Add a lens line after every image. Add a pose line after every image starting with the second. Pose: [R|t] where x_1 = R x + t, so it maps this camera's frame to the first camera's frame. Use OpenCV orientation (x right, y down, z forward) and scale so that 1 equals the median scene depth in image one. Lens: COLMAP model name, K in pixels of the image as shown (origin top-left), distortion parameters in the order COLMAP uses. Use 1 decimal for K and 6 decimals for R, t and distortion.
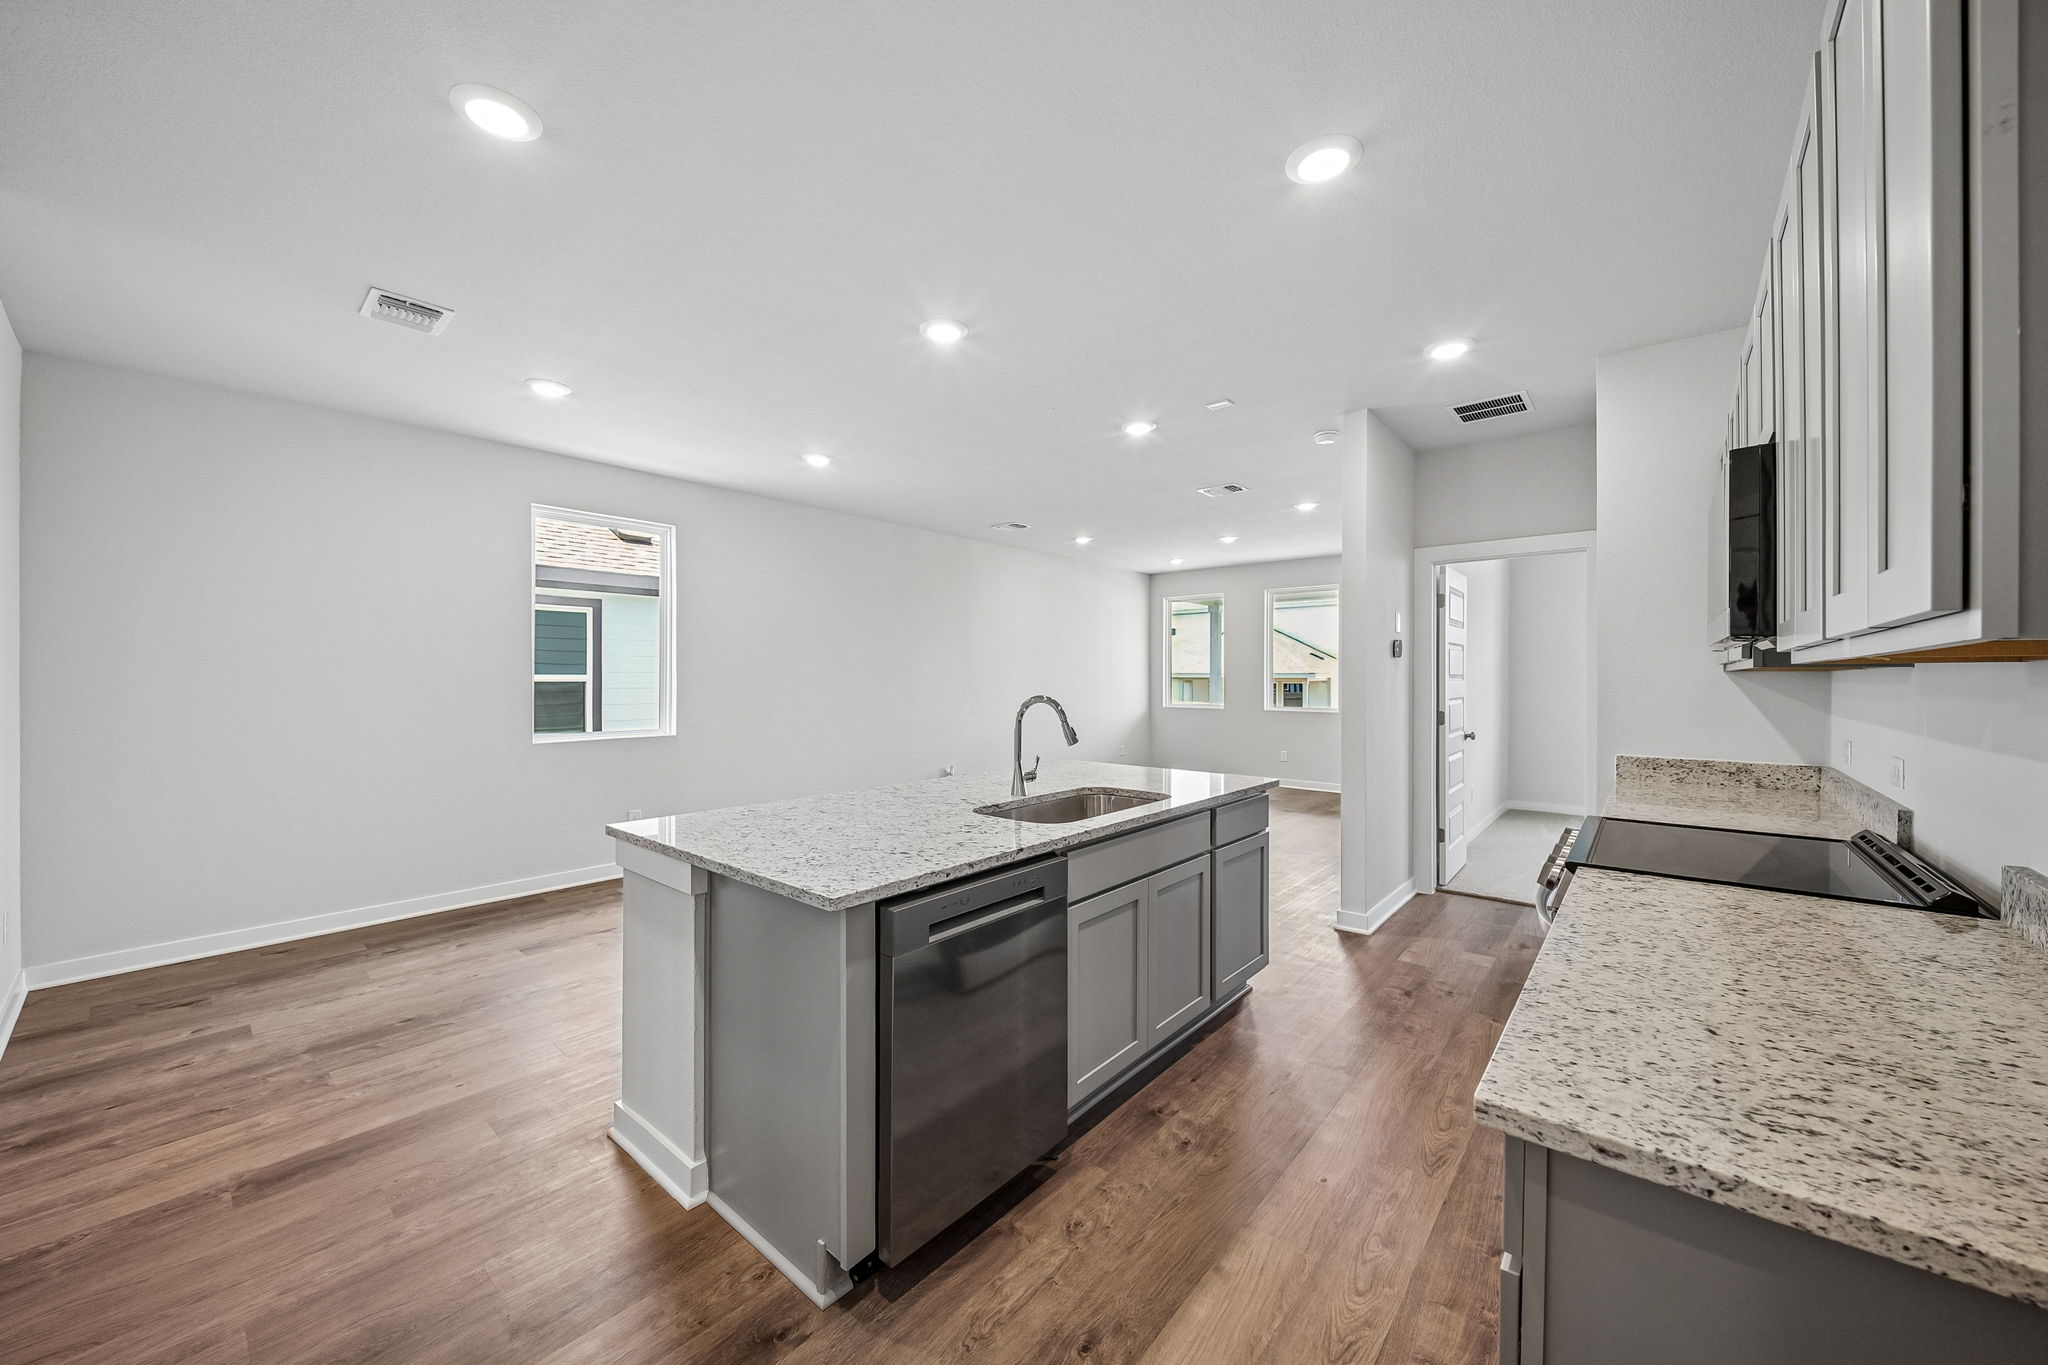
lens RADIAL K [[750.6, 0, 1024.9], [0, 750.6, 675.5], [0, 0, 1]] dist [0.000003, -0.003267]
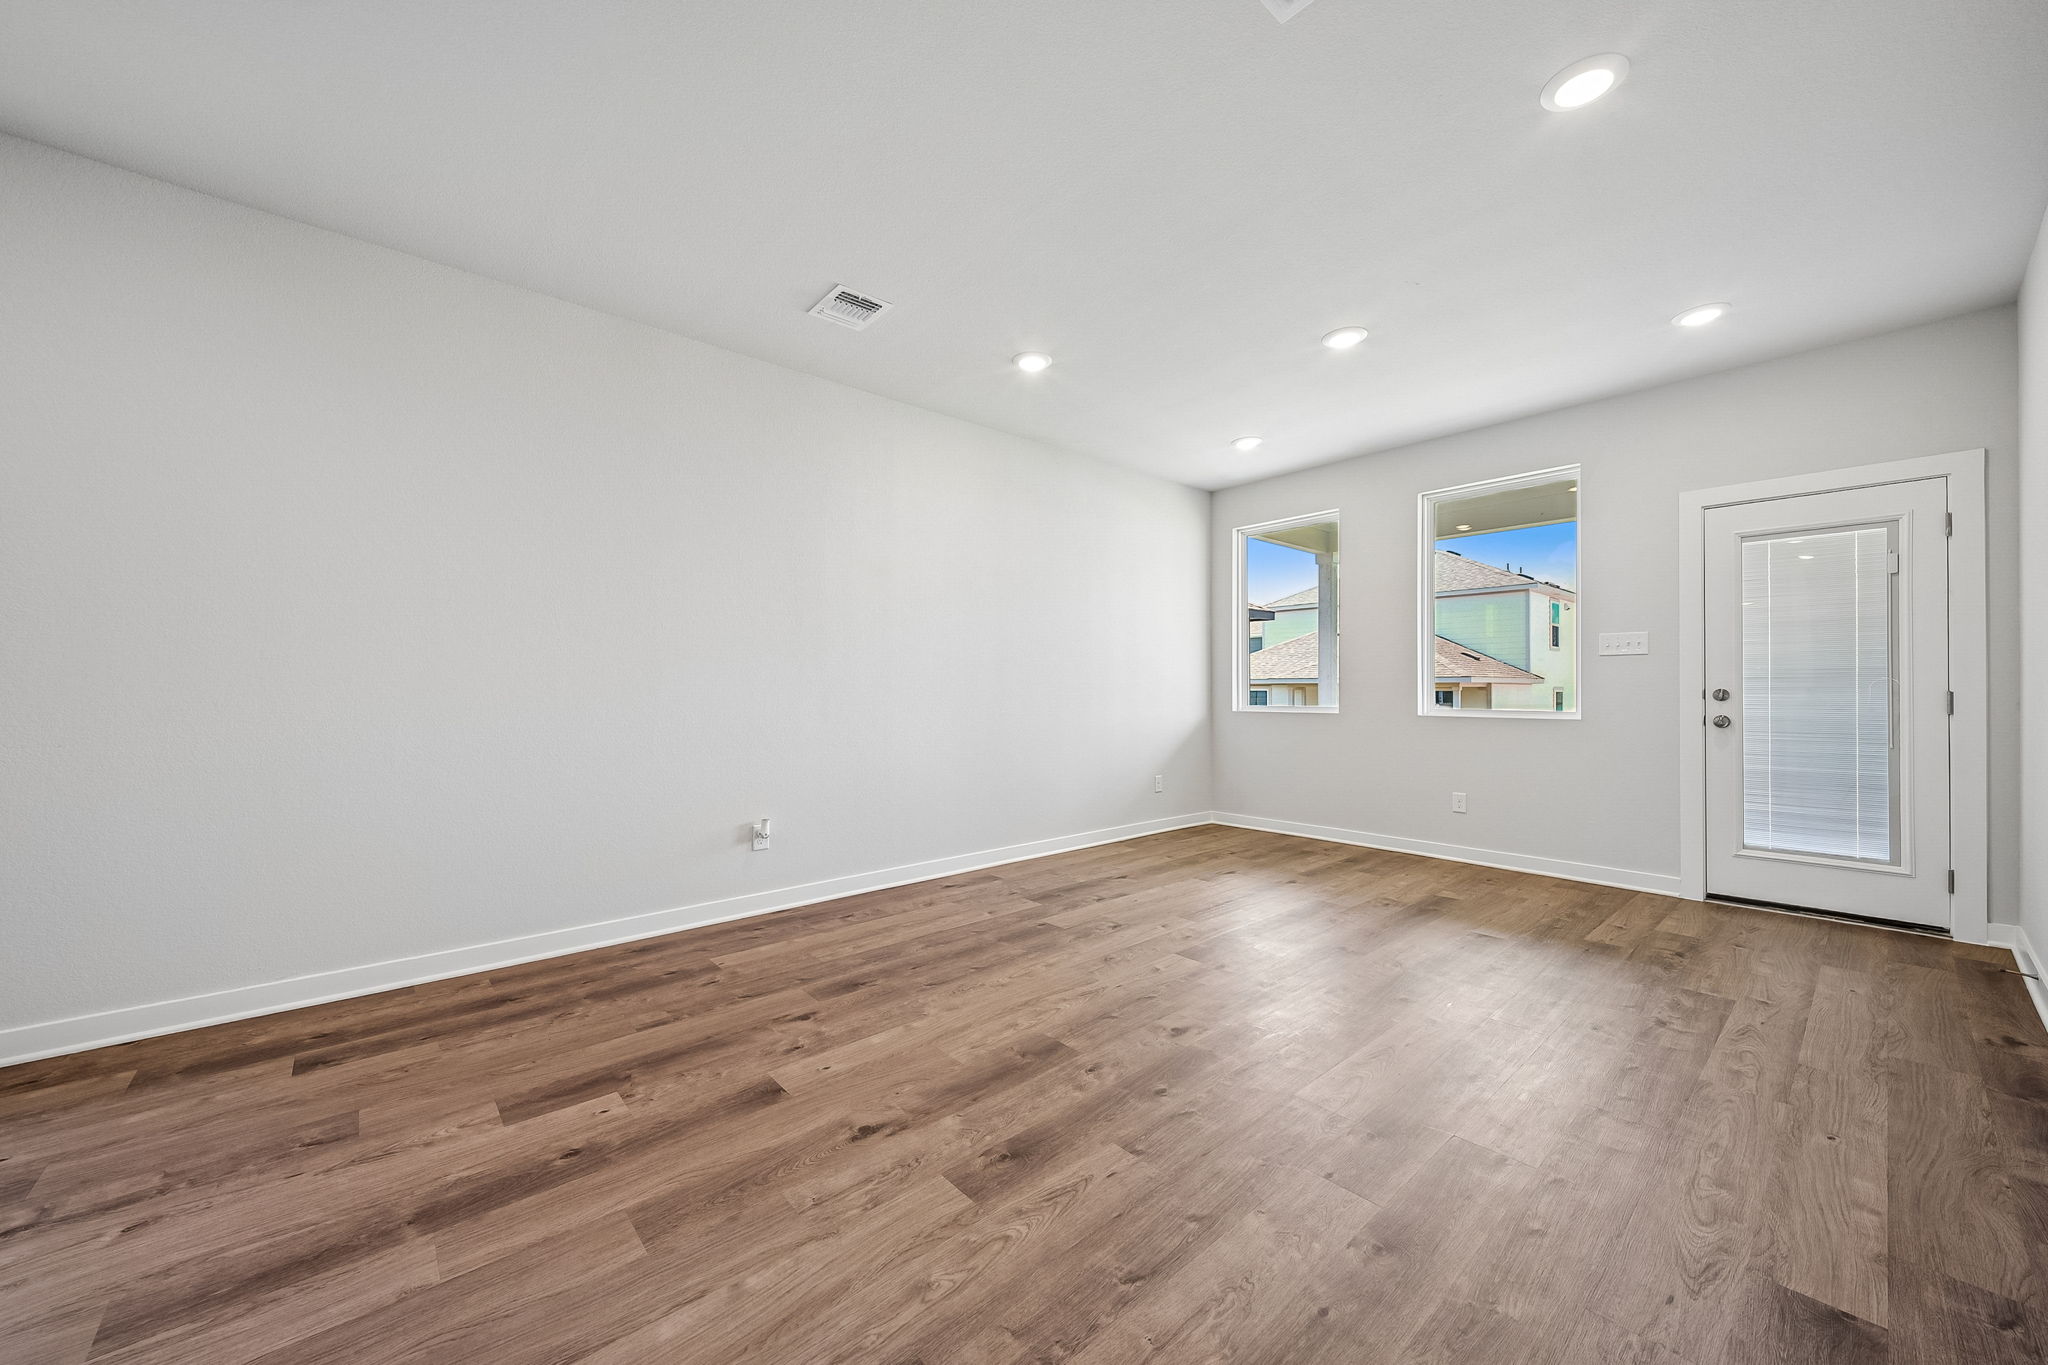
lens RADIAL K [[756.1, 0, 1026.3], [0, 756.1, 687.0], [0, 0, 1]] dist [0.019167, -0.006248]
pose [[0.990059, 0.001697, -0.140639, 0.415484], [-0.001911, 0.999997, -0.001385, 0.096683], [0.140636, 0.001640, 0.990060, 1.476381]]
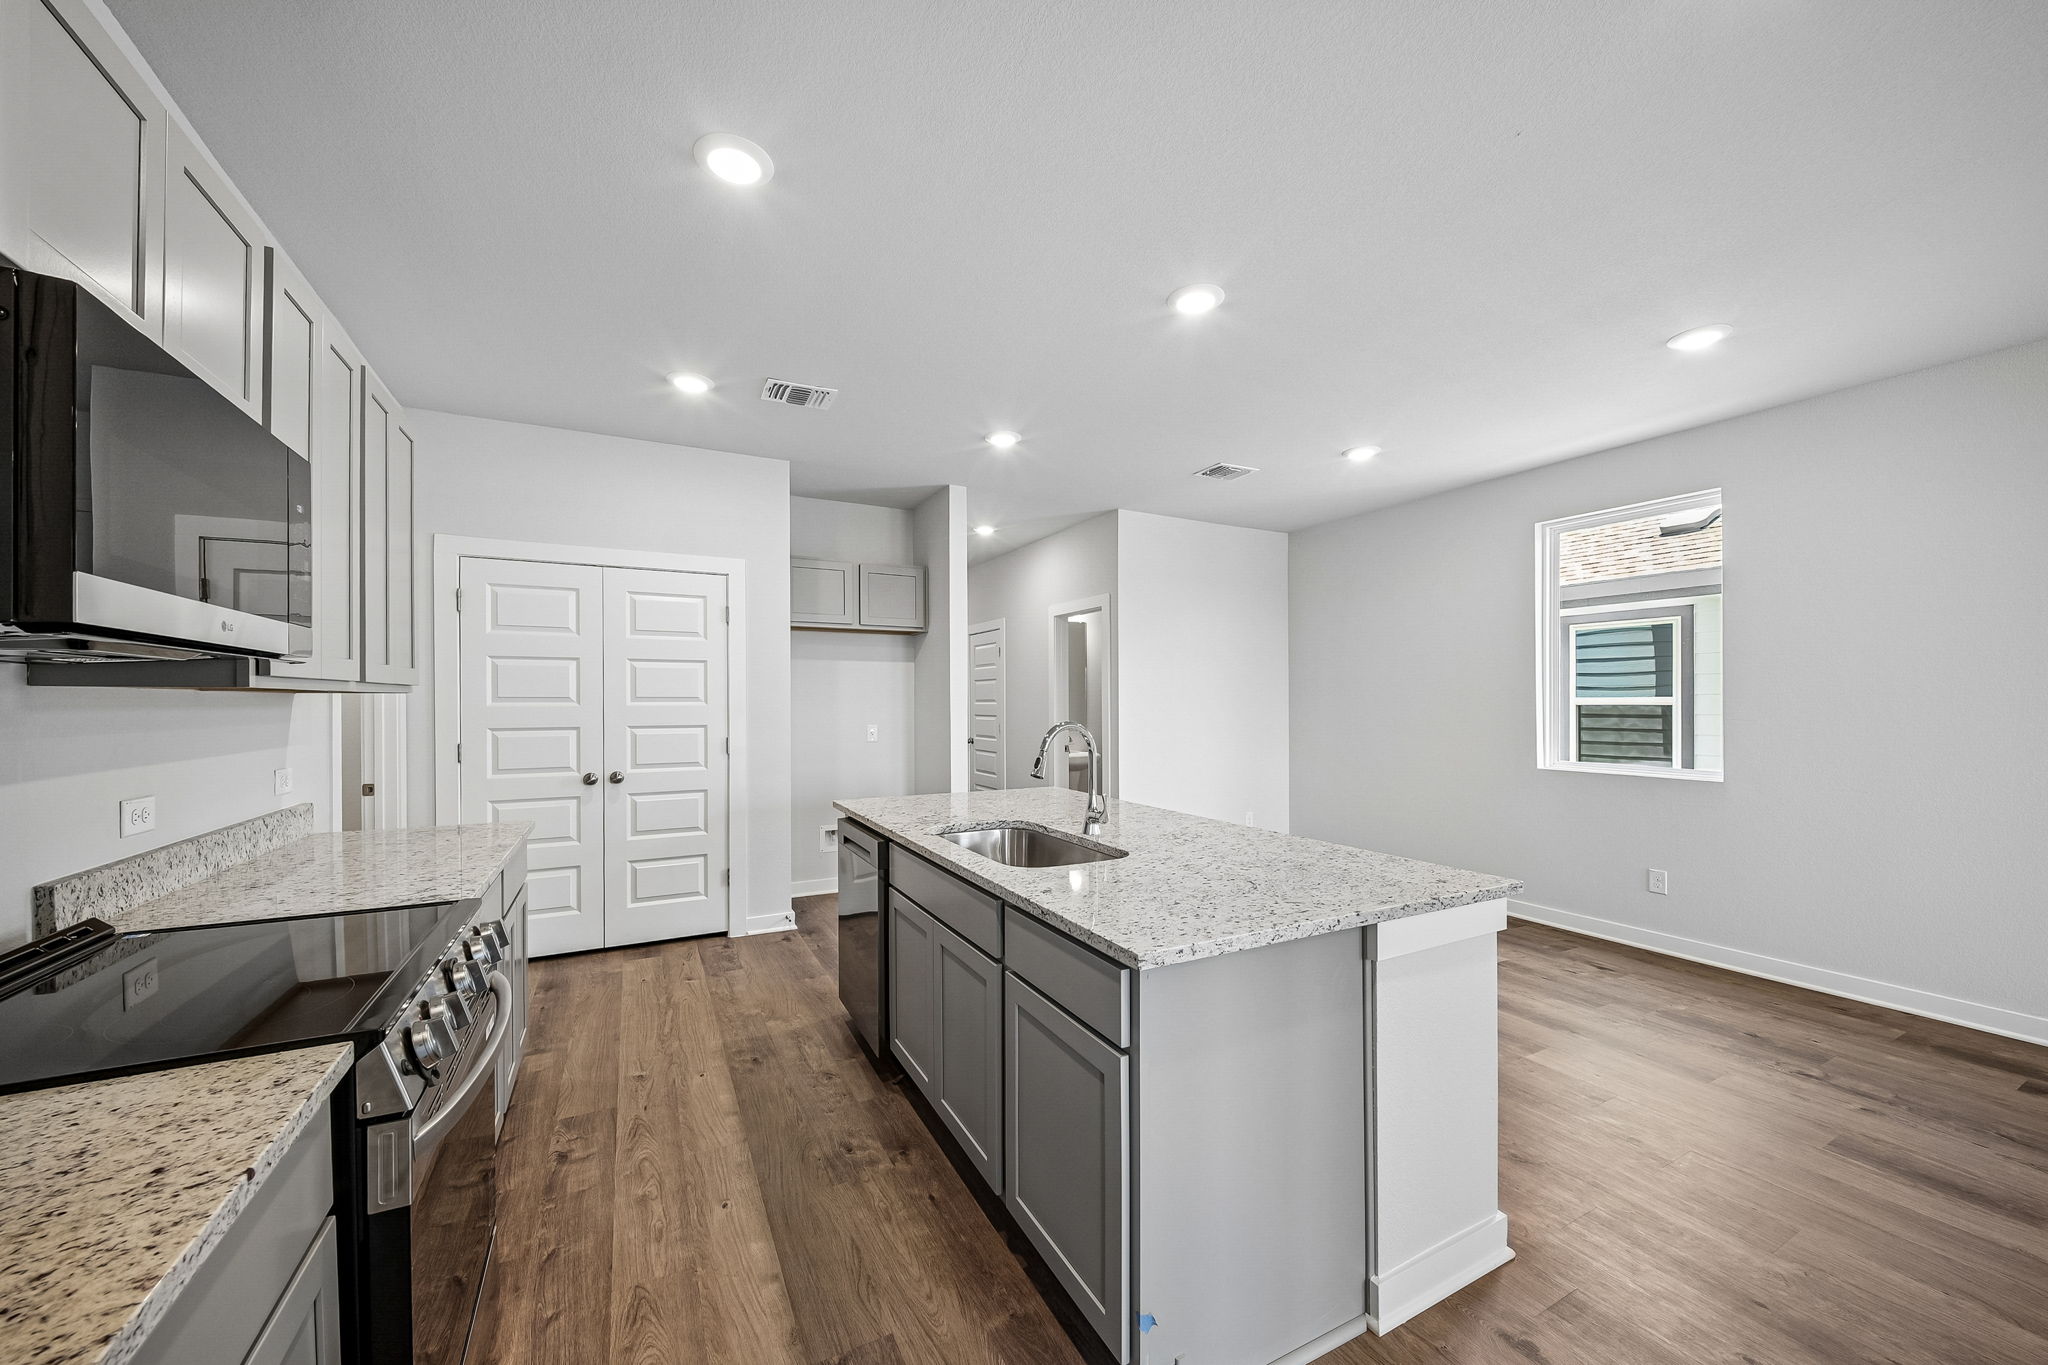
lens RADIAL K [[750.6, 0, 1024.9], [0, 750.6, 675.5], [0, 0, 1]] dist [0.000003, -0.003267]
pose [[-0.373358, -0.029417, -0.927221, 0.918942], [0.003899, 0.999439, -0.033278, -0.000113], [0.927679, -0.016040, -0.373034, 1.346963]]
